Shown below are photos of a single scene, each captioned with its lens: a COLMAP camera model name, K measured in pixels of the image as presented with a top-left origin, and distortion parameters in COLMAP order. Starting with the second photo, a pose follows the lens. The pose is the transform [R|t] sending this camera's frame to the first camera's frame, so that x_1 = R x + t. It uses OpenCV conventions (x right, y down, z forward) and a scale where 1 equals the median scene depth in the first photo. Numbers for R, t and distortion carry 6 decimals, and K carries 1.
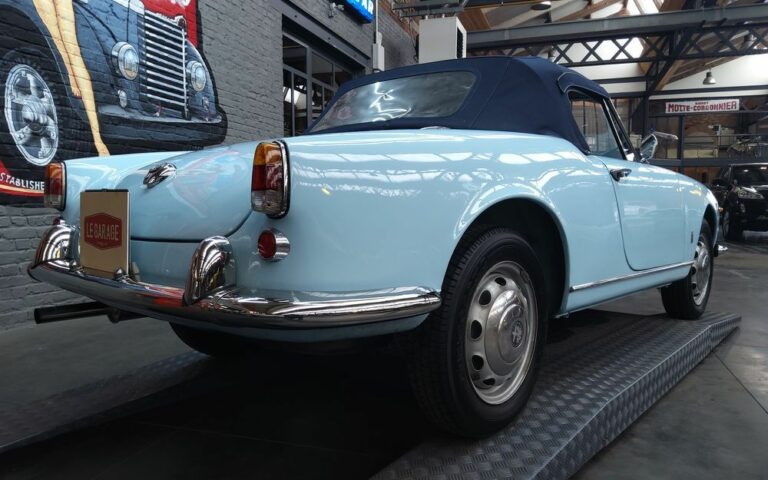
lens RADIAL K [[588.8, 0, 371.8], [0, 588.8, 242.2], [0, 0, 1]] dist [0.051912, -0.103086]
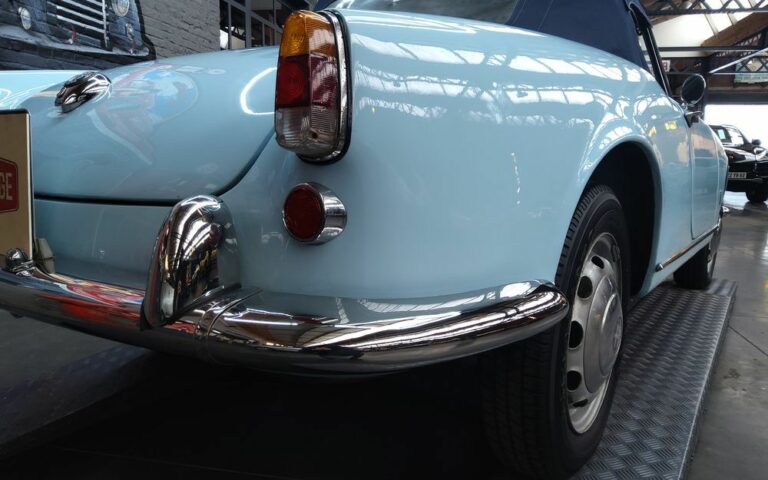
lens RADIAL K [[588.8, 0, 375.7], [0, 588.8, 244.7], [0, 0, 1]] dist [0.051912, -0.103086]
pose [[0.992210, -0.001828, 0.124559, -0.135348], [-0.007919, 0.996945, 0.077707, -0.006562], [-0.124321, -0.078088, 0.989165, 0.347317]]
